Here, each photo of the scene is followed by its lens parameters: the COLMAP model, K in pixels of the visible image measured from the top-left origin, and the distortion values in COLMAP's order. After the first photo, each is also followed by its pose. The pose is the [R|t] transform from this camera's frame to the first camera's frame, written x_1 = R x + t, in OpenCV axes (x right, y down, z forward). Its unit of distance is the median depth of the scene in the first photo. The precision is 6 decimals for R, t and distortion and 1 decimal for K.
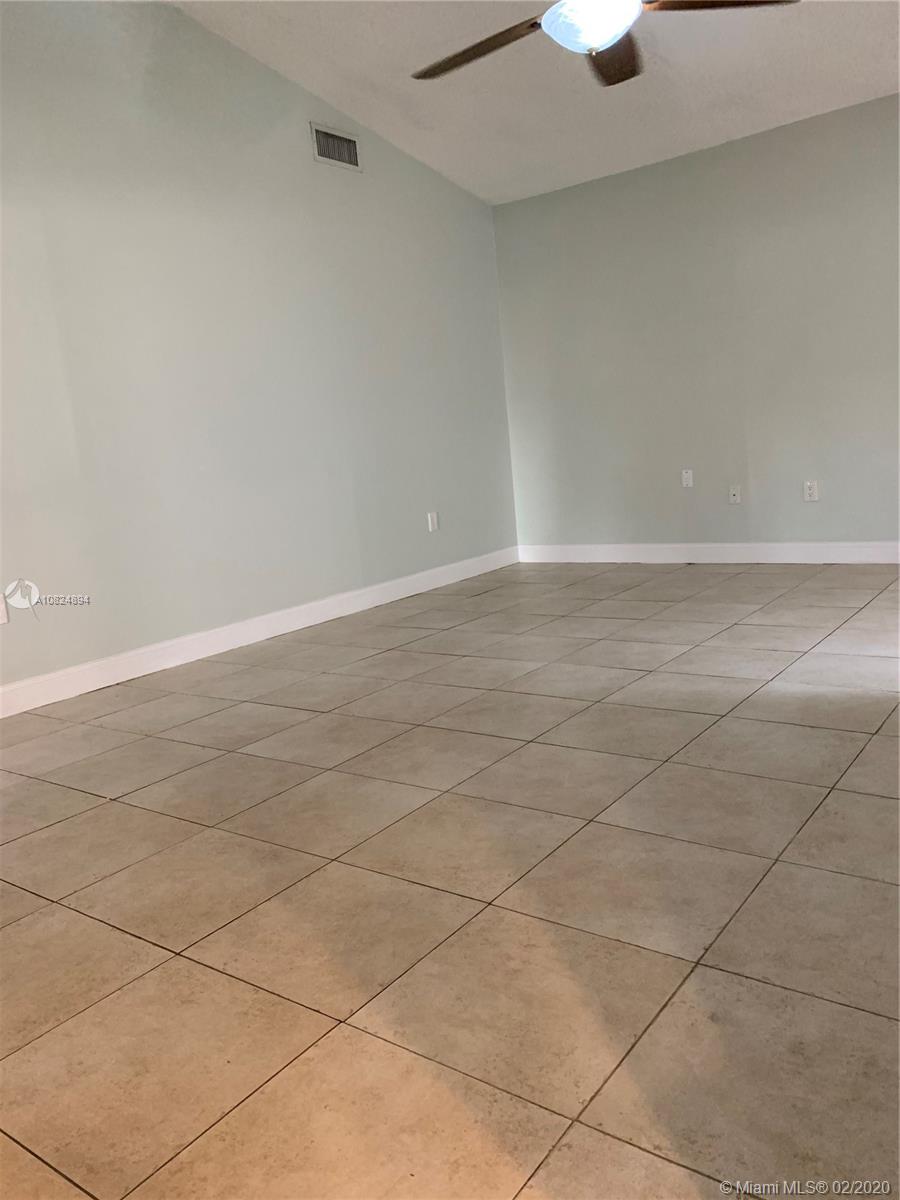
lens RADIAL K [[919.8, 0, 450.8], [0, 919.8, 599.4], [0, 0, 1]] dist [0.057918, -0.071833]
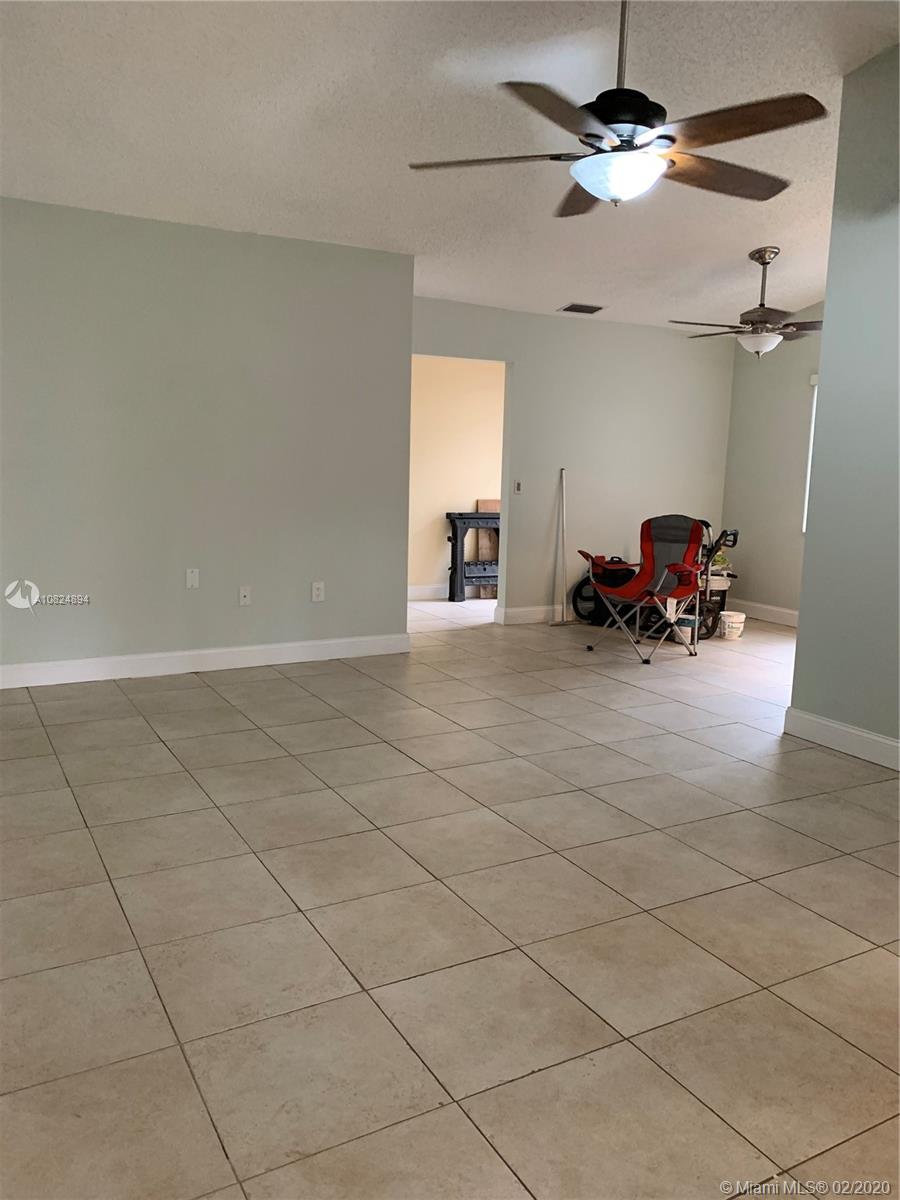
lens RADIAL K [[919.8, 0, 454.4], [0, 919.8, 604.0], [0, 0, 1]] dist [0.057918, -0.071833]
pose [[0.399159, -0.045389, 0.915758, -0.850102], [0.092896, 0.995636, 0.008857, -0.166603], [-0.912164, 0.081535, 0.401633, 0.756383]]
